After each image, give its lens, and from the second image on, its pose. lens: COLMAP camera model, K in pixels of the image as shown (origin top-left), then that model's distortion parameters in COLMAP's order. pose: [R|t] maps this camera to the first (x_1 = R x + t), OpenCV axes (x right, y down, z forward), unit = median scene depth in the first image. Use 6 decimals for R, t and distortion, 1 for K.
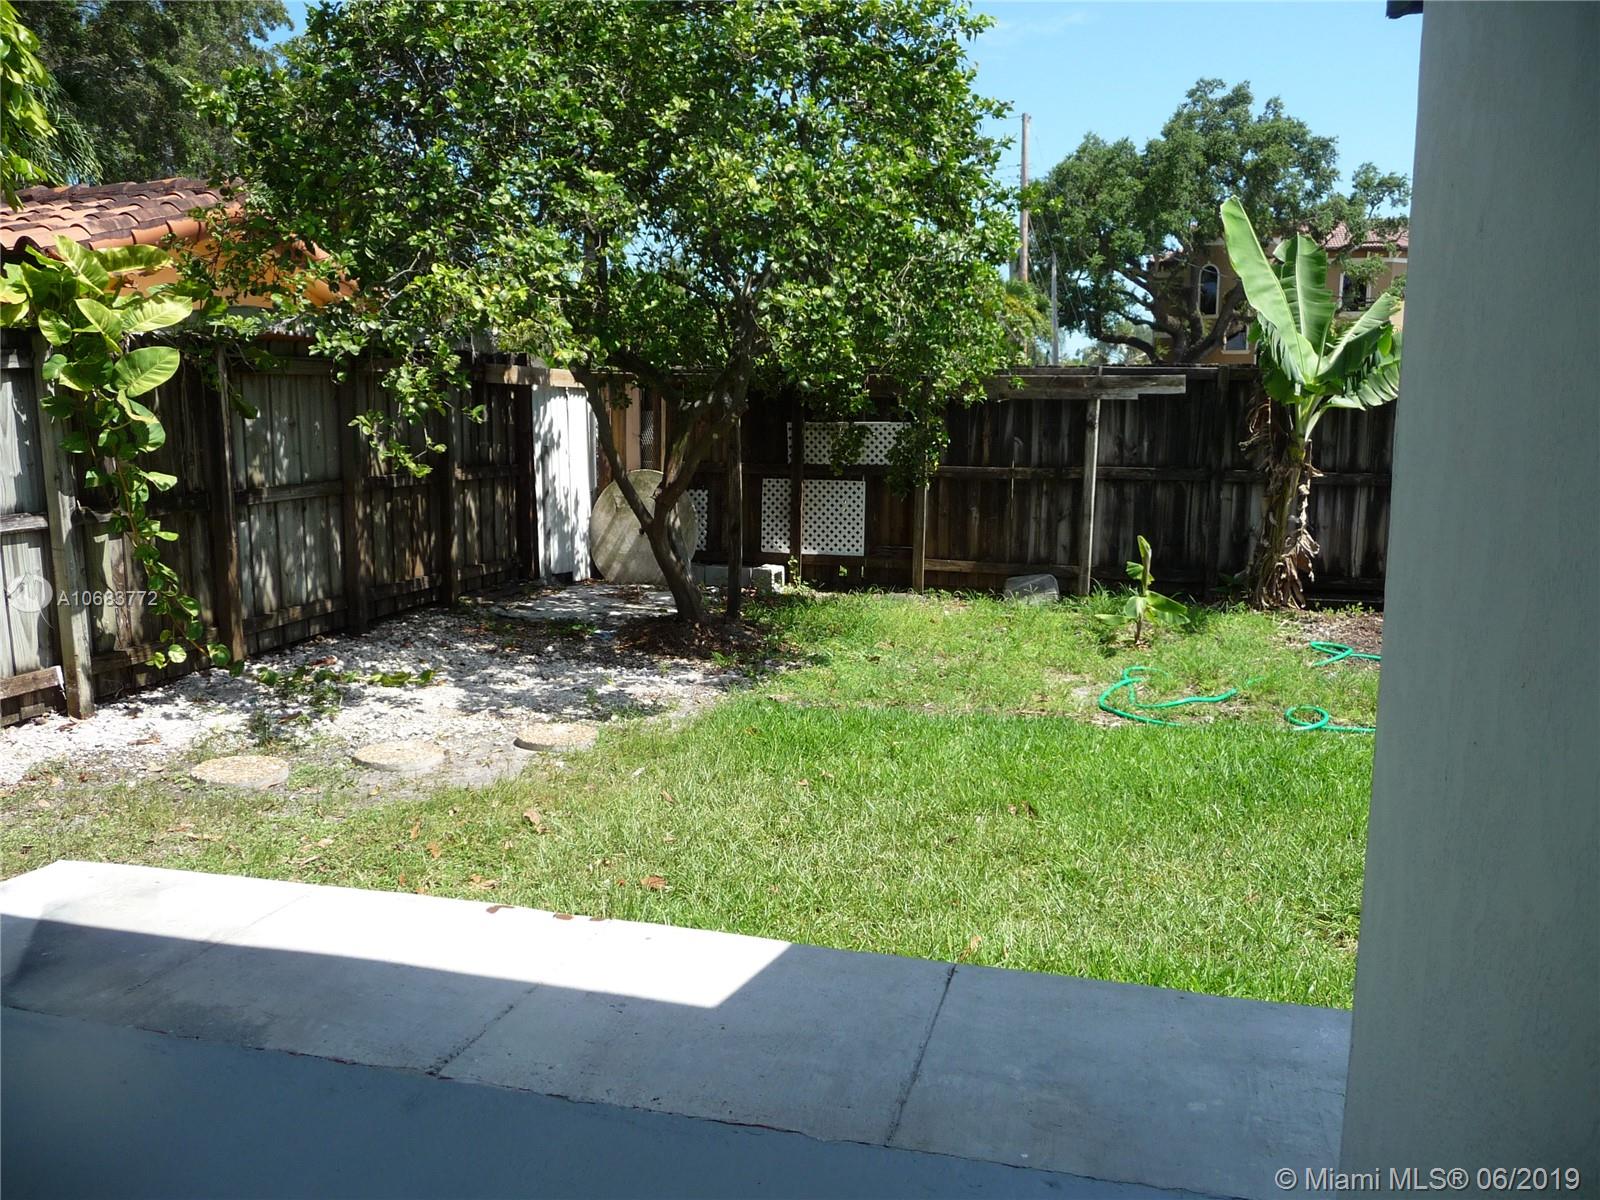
lens RADIAL K [[1281.5, 0, 801.4], [0, 1281.5, 657.3], [0, 0, 1]] dist [-0.078124, 0.070735]
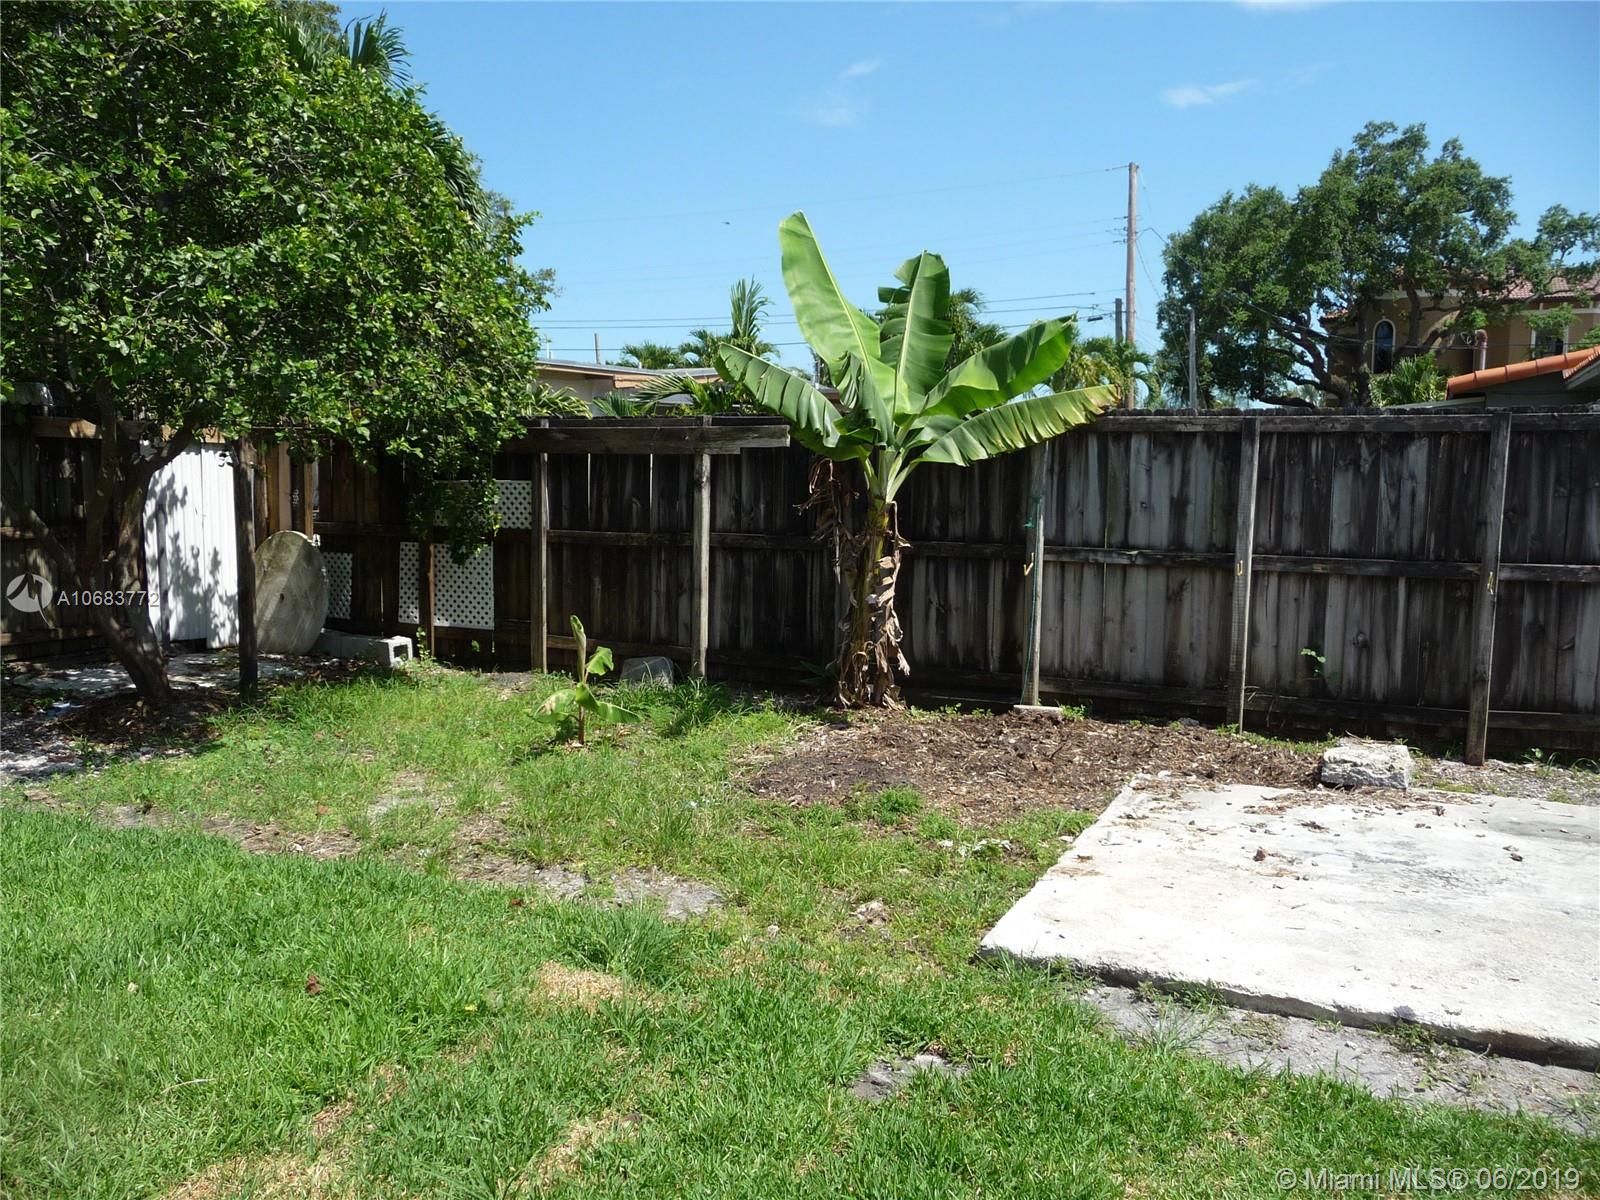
lens RADIAL K [[1309.3, 0, 796.8], [0, 1309.3, 601.7], [0, 0, 1]] dist [-0.038967, 0.023898]
pose [[0.983936, 0.024030, -0.176895, 0.417133], [-0.040762, 0.994964, -0.091566, -0.023951], [0.173804, 0.097306, 0.979961, 0.145555]]
